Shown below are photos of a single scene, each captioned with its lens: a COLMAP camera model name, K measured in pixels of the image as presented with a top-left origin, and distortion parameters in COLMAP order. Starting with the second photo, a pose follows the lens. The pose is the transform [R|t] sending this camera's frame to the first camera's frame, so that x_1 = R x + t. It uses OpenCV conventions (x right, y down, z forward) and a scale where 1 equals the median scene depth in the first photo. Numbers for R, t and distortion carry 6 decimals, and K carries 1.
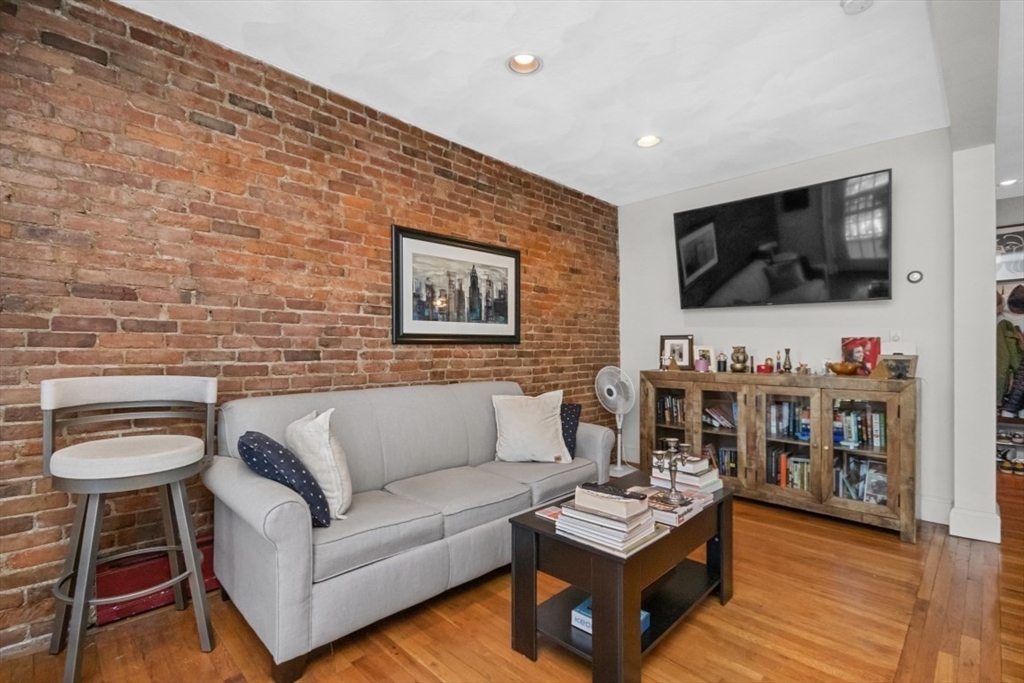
lens RADIAL K [[469.5, 0, 507.4], [0, 469.5, 347.5], [0, 0, 1]] dist [0.020091, -0.000544]
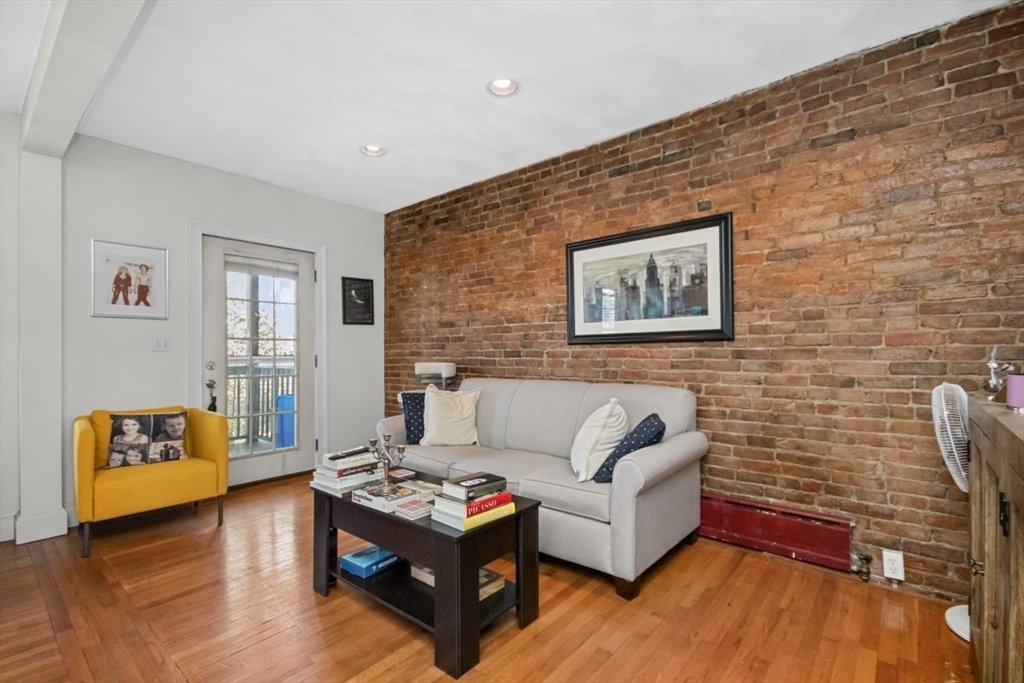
lens RADIAL K [[469.5, 0, 506.3], [0, 469.5, 348.1], [0, 0, 1]] dist [0.020091, -0.000544]
pose [[0.066532, -0.009385, -0.997740, 0.891020], [0.008226, 0.999927, -0.008857, 0.009616], [0.997750, -0.007618, 0.066605, 0.736173]]
